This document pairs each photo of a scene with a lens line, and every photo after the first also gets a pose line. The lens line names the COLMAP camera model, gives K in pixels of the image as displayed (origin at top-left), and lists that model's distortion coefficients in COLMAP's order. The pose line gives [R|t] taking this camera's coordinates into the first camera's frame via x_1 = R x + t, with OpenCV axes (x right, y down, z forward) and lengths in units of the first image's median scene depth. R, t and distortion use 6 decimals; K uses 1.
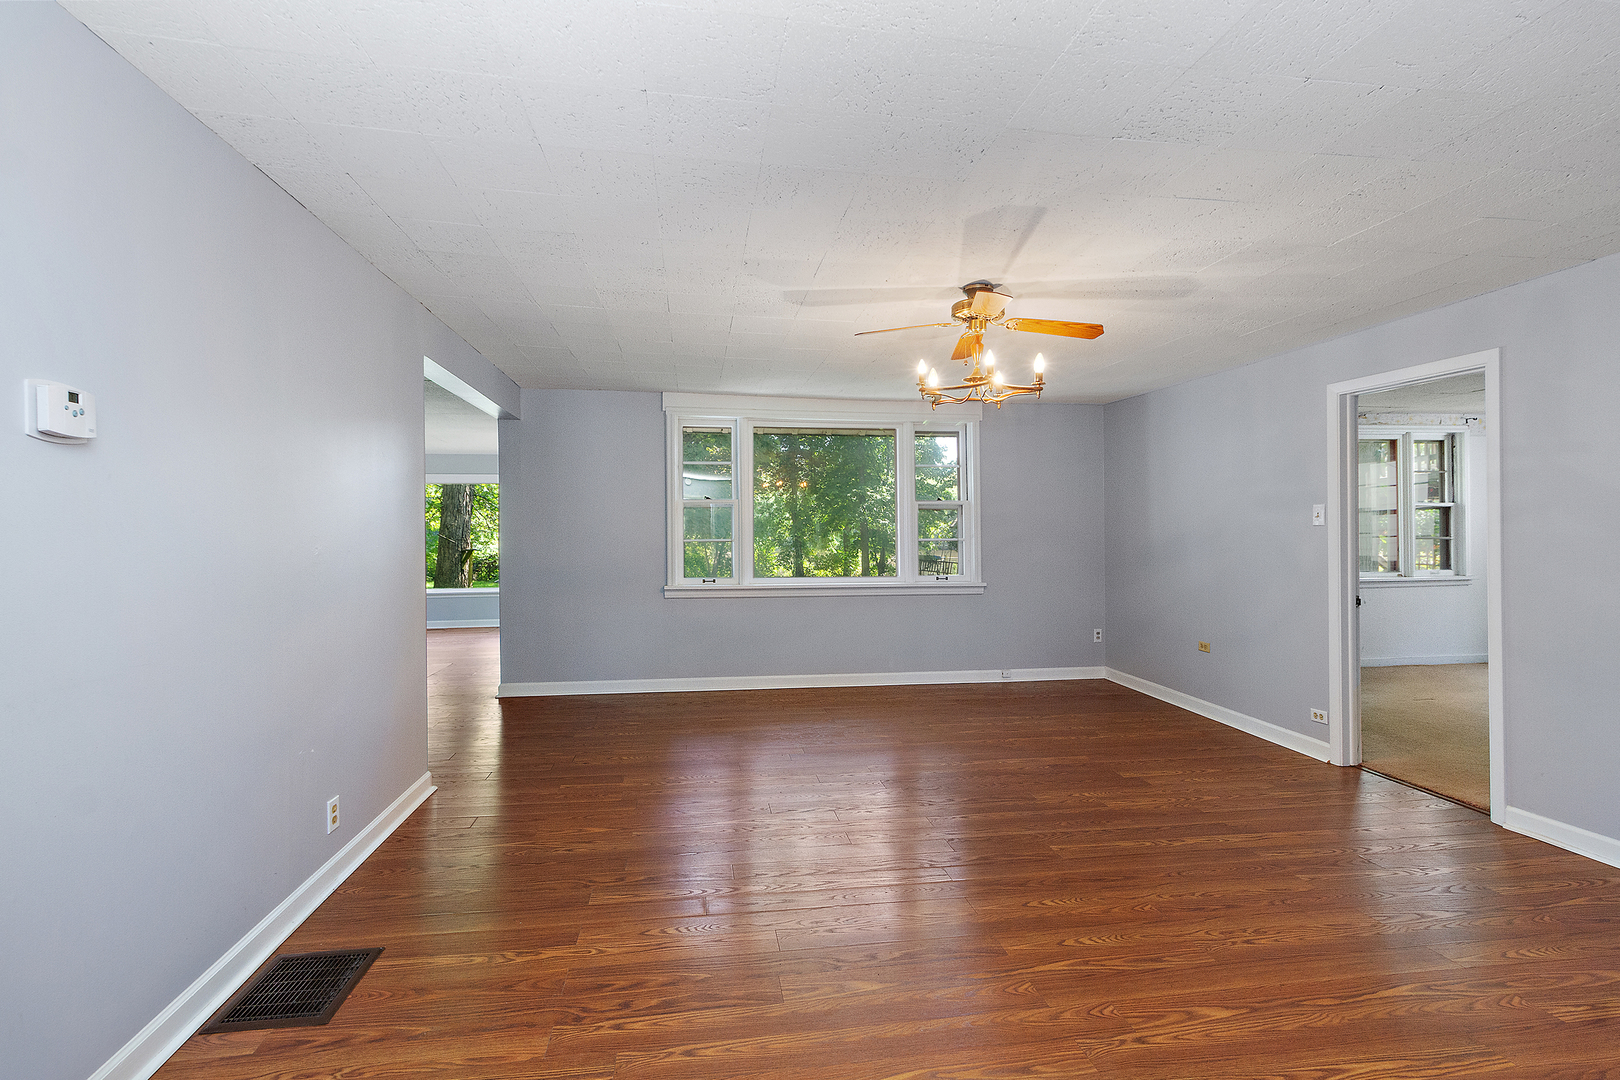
lens RADIAL K [[754.9, 0, 812.7], [0, 754.9, 539.0], [0, 0, 1]] dist [0.009392, -0.000559]
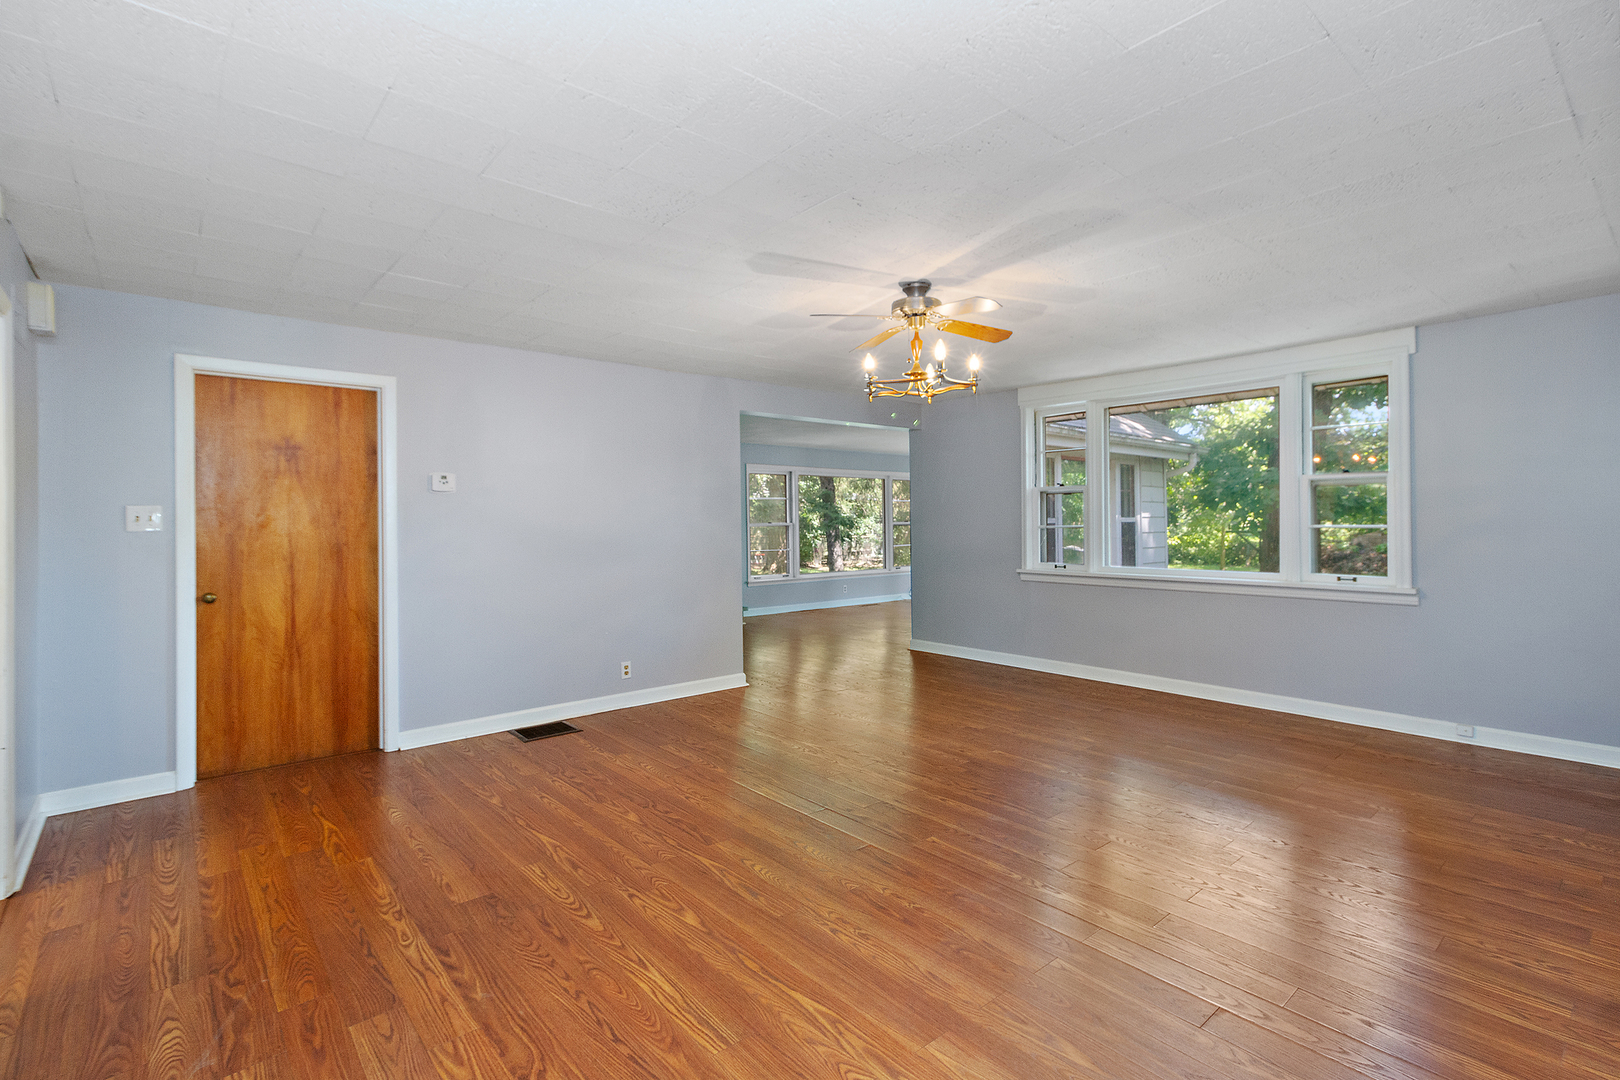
lens RADIAL K [[754.9, 0, 802.7], [0, 754.9, 523.9], [0, 0, 1]] dist [0.009392, -0.000559]
pose [[0.519143, -0.001468, -0.854686, 1.211213], [0.001399, 0.999999, -0.000868, -0.004241], [0.854686, -0.000746, 0.519145, 0.384208]]
